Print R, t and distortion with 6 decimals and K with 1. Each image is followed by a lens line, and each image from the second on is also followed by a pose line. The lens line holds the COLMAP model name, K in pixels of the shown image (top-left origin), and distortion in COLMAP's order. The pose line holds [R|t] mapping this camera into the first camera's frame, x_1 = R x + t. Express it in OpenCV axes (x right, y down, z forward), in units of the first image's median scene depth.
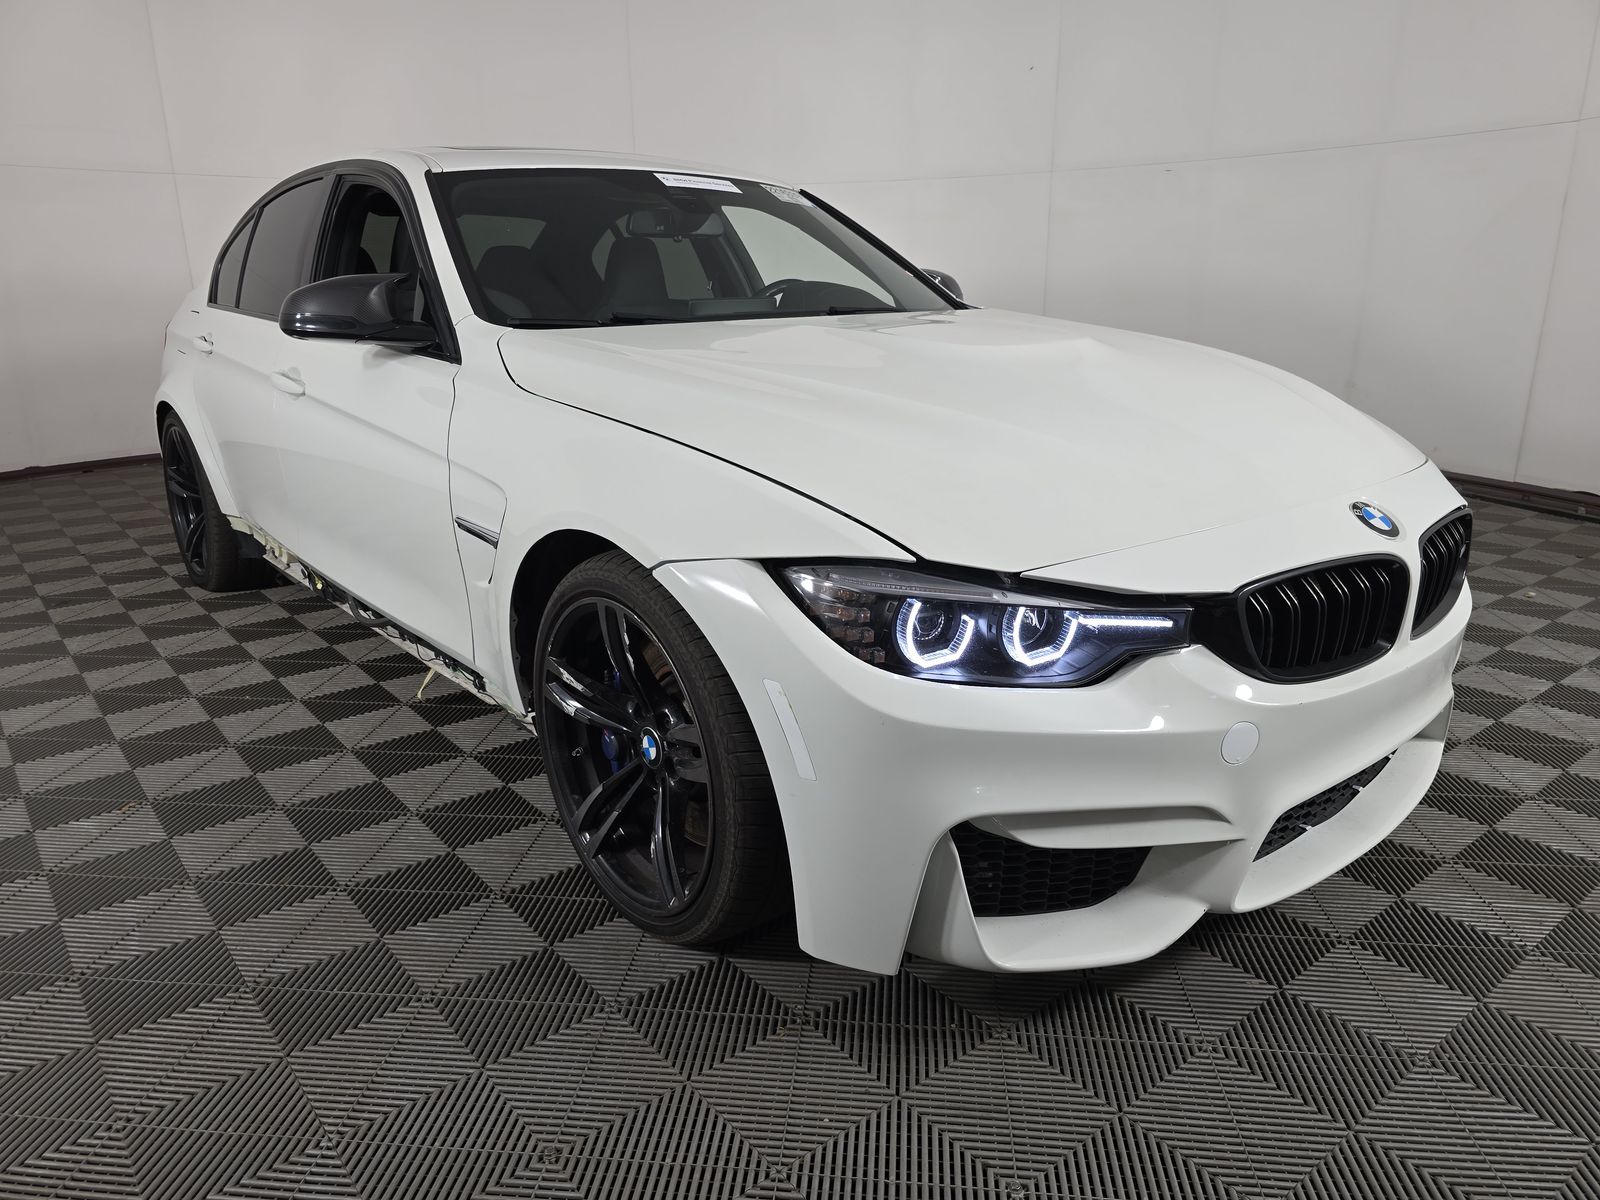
lens RADIAL K [[1097.5, 0, 780.1], [0, 1097.5, 604.5], [0, 0, 1]] dist [0.027895, -0.069468]
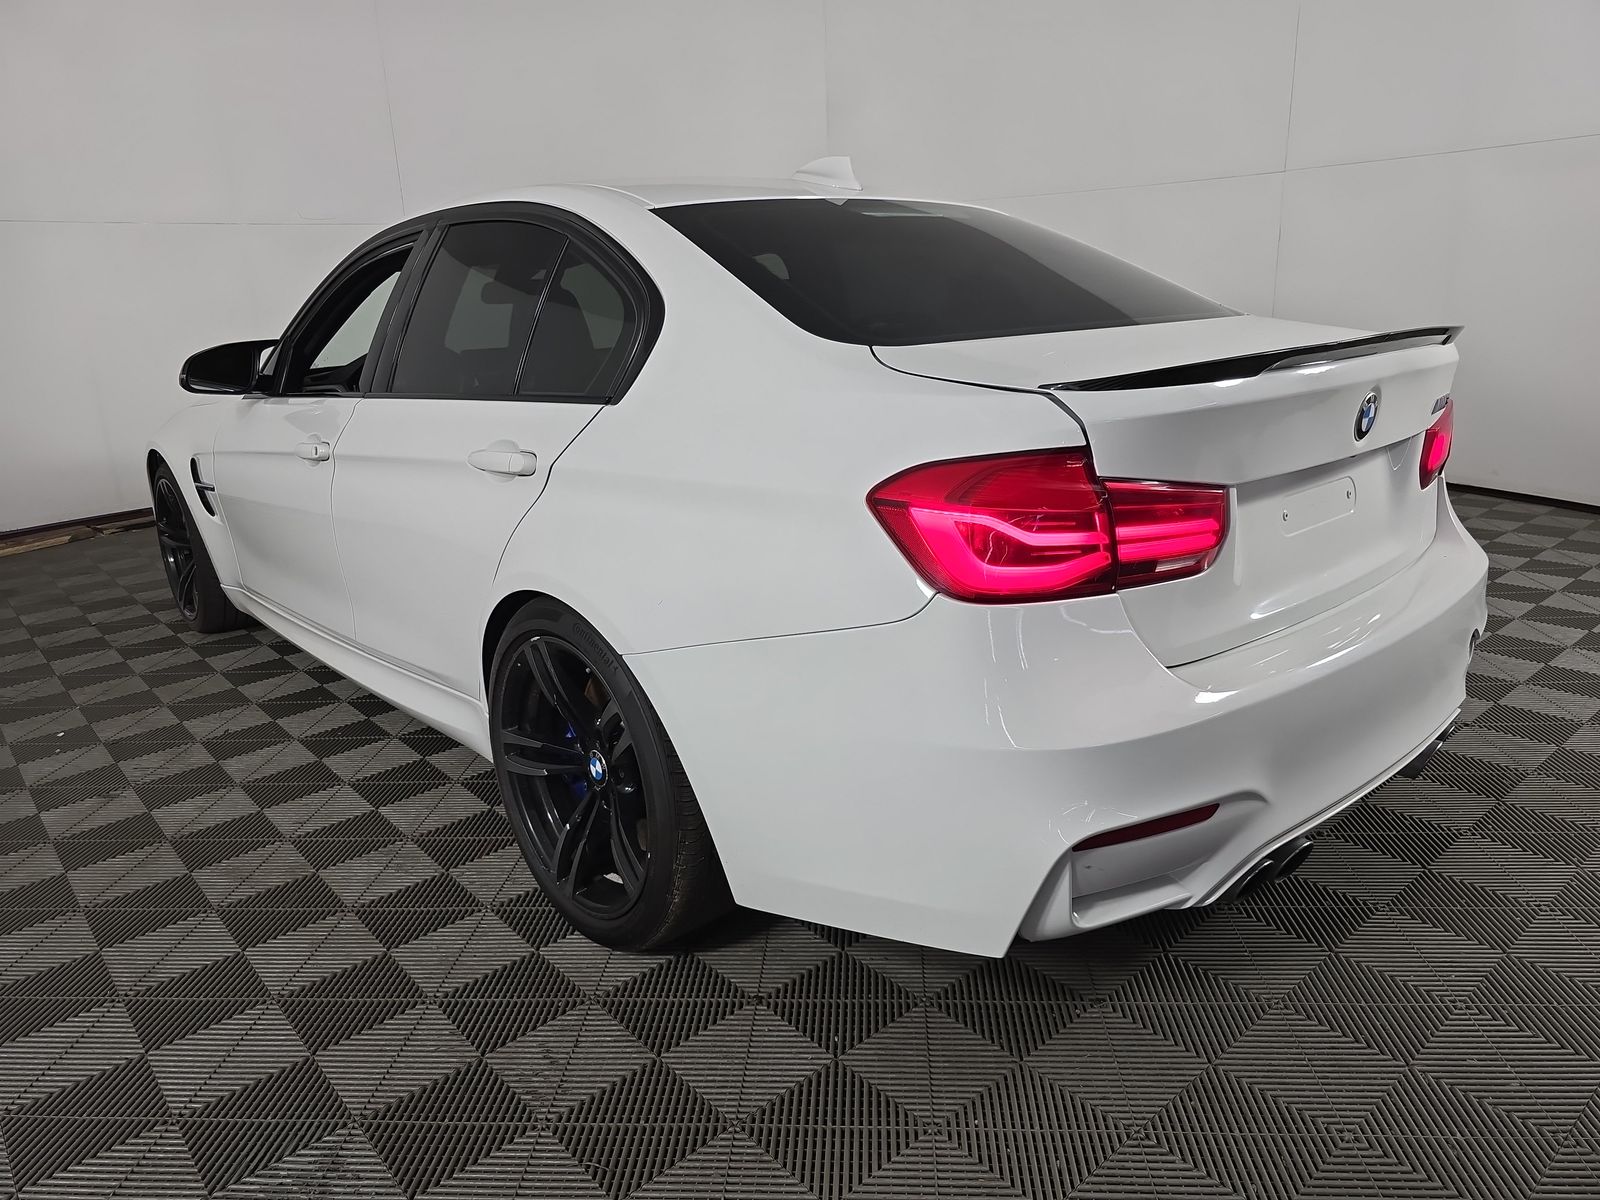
lens RADIAL K [[1084.2, 0, 800.0], [0, 1084.2, 600.0], [0, 0, 1]] dist [0.001822, -0.056250]
pose [[0.998234, -0.045107, 0.038653, 0.032868], [0.045345, 0.998957, -0.005318, -0.030658], [-0.038373, 0.007061, 0.999239, -0.120176]]
